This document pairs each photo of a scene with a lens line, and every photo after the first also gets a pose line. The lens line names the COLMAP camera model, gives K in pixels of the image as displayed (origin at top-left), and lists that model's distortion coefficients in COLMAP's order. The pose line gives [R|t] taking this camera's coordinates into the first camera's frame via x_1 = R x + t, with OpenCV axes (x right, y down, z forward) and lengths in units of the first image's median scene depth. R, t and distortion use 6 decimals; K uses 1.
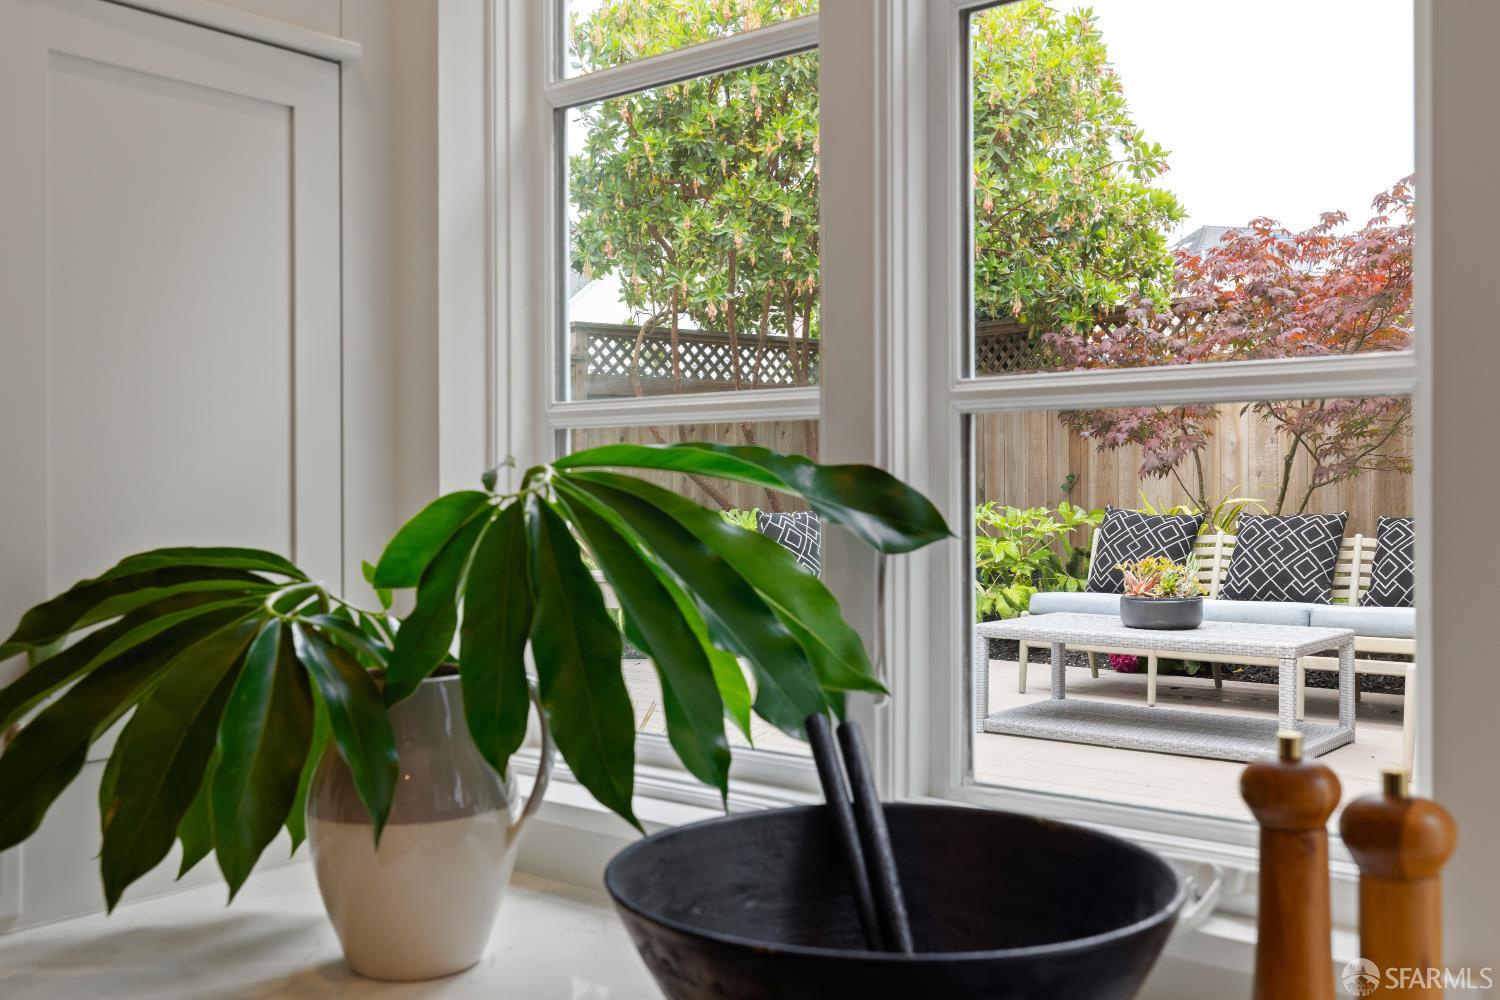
lens RADIAL K [[1465.2, 0, 749.0], [0, 1465.2, 488.5], [0, 0, 1]] dist [-0.014702, 0.000000]
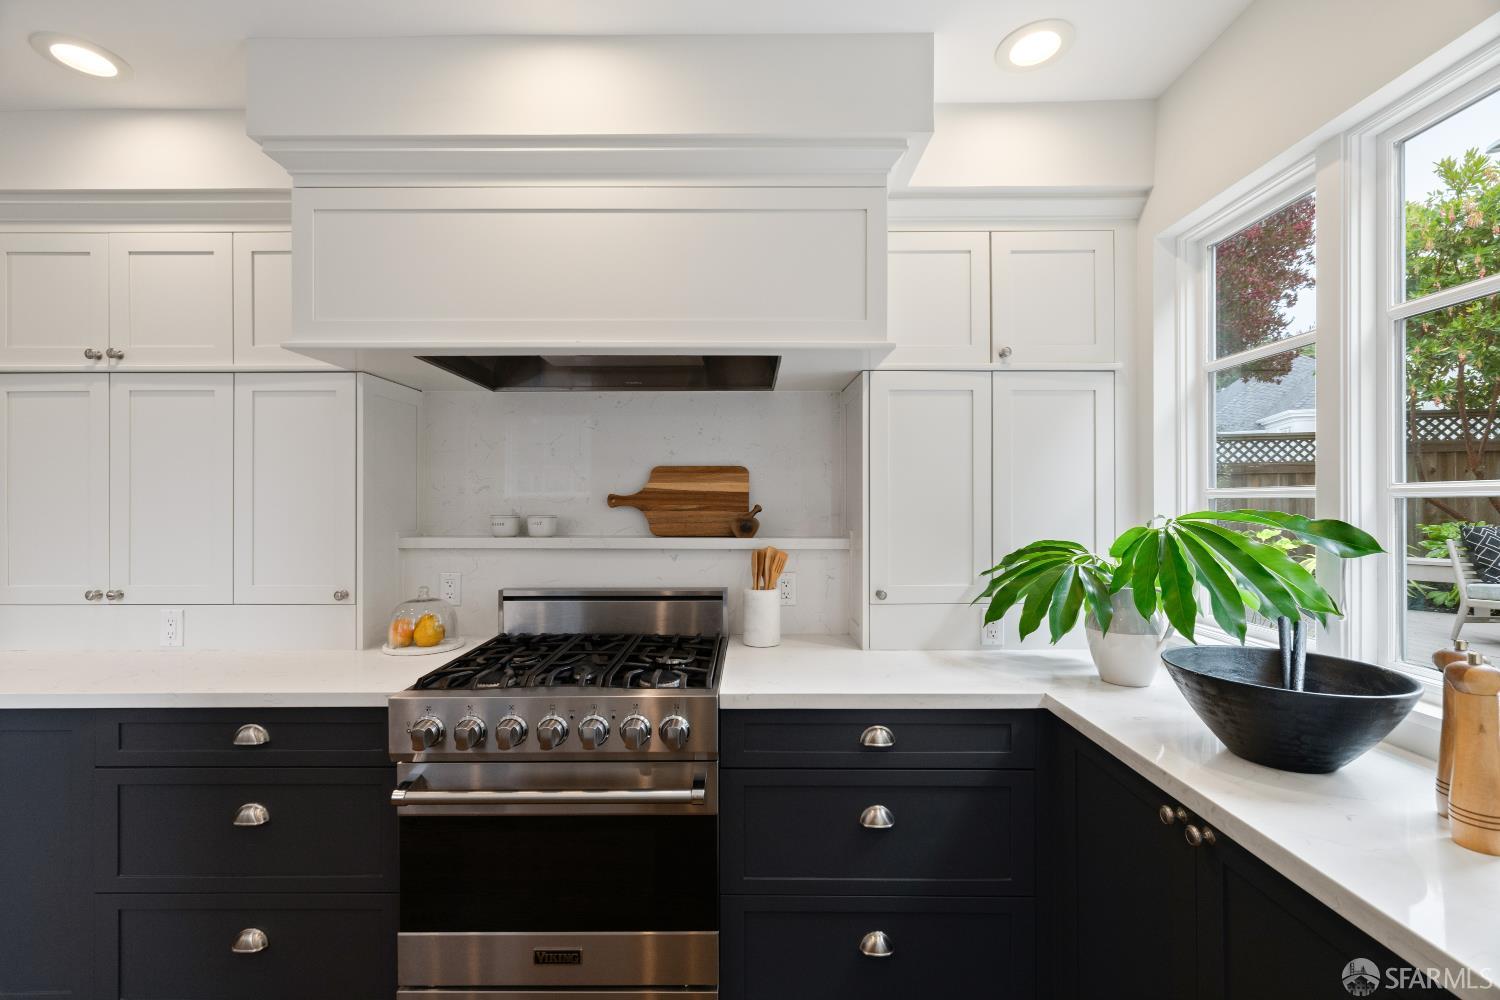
lens RADIAL K [[630.1, 0, 745.9], [0, 630.1, 502.1], [0, 0, 1]] dist [0.000913, 0.000772]
pose [[0.631706, 0.002303, -0.775205, 0.290321], [-0.003462, 0.999994, 0.000150, -0.045250], [0.775200, 0.002589, 0.631710, -0.437608]]
